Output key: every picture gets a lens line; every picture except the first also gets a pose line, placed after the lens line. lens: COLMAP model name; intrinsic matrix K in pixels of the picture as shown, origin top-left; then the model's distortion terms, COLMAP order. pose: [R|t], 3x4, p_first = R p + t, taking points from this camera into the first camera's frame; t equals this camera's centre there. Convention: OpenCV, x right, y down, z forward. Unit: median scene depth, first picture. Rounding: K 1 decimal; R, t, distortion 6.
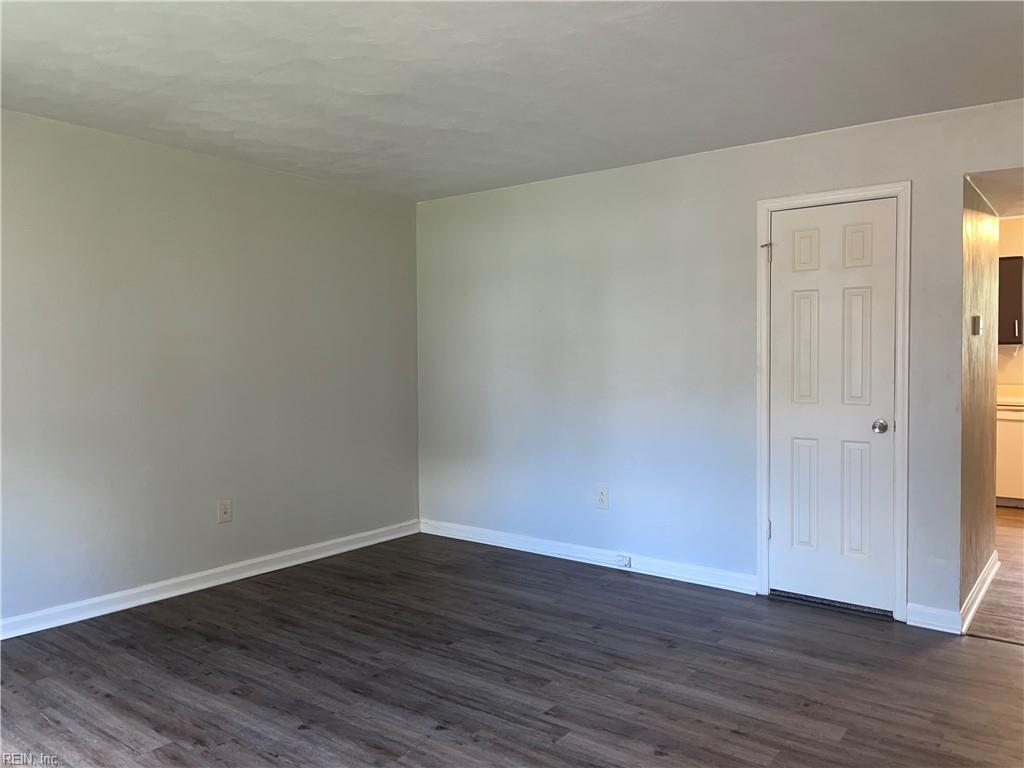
lens RADIAL K [[775.5, 0, 520.2], [0, 775.5, 376.2], [0, 0, 1]] dist [0.069819, -0.099845]
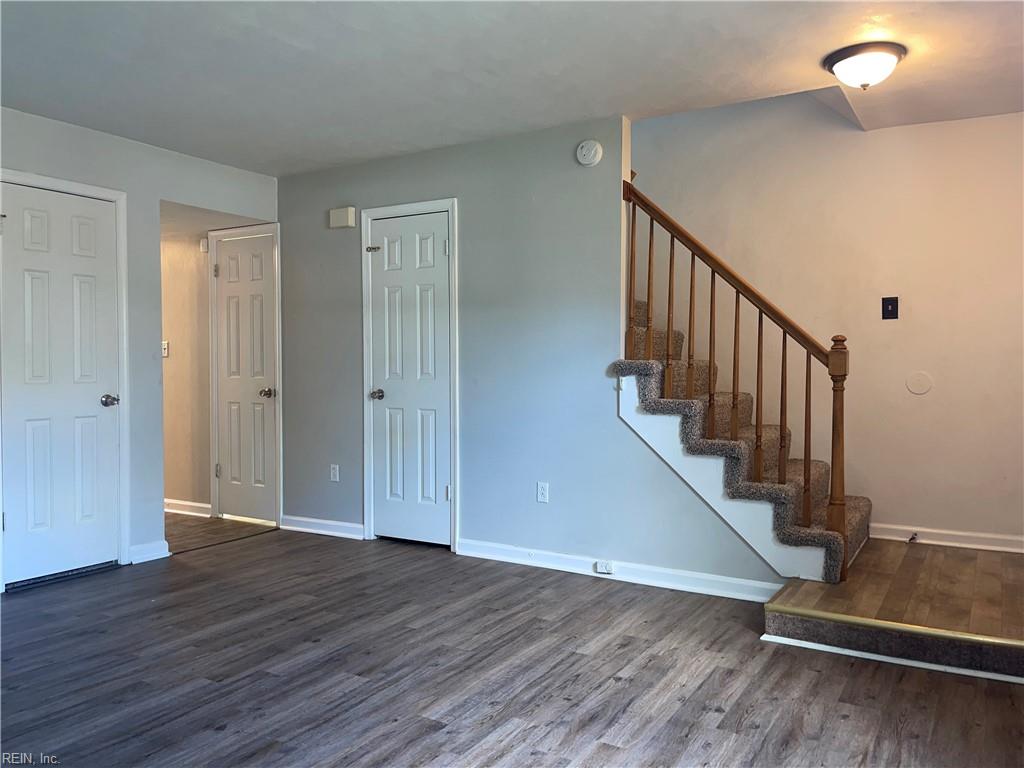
lens RADIAL K [[775.5, 0, 515.6], [0, 775.5, 379.8], [0, 0, 1]] dist [0.069819, -0.099845]
pose [[-0.110948, -0.015822, 0.993700, -0.837727], [0.025720, 0.999493, 0.018785, 0.031697], [-0.993493, 0.027642, -0.110484, 0.608478]]
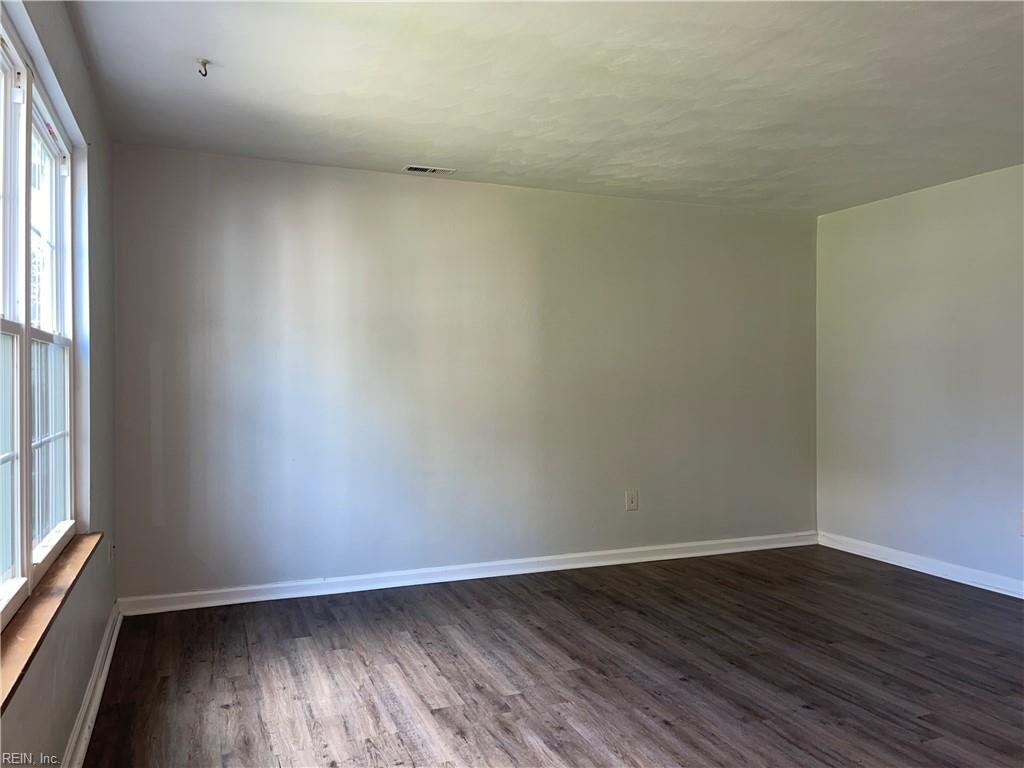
lens RADIAL K [[775.5, 0, 509.2], [0, 775.5, 373.8], [0, 0, 1]] dist [0.069819, -0.099845]
pose [[0.857538, 0.001677, -0.514418, 0.082183], [-0.014710, 0.999666, -0.021262, 0.015234], [0.514211, 0.025800, 0.857276, -0.122304]]
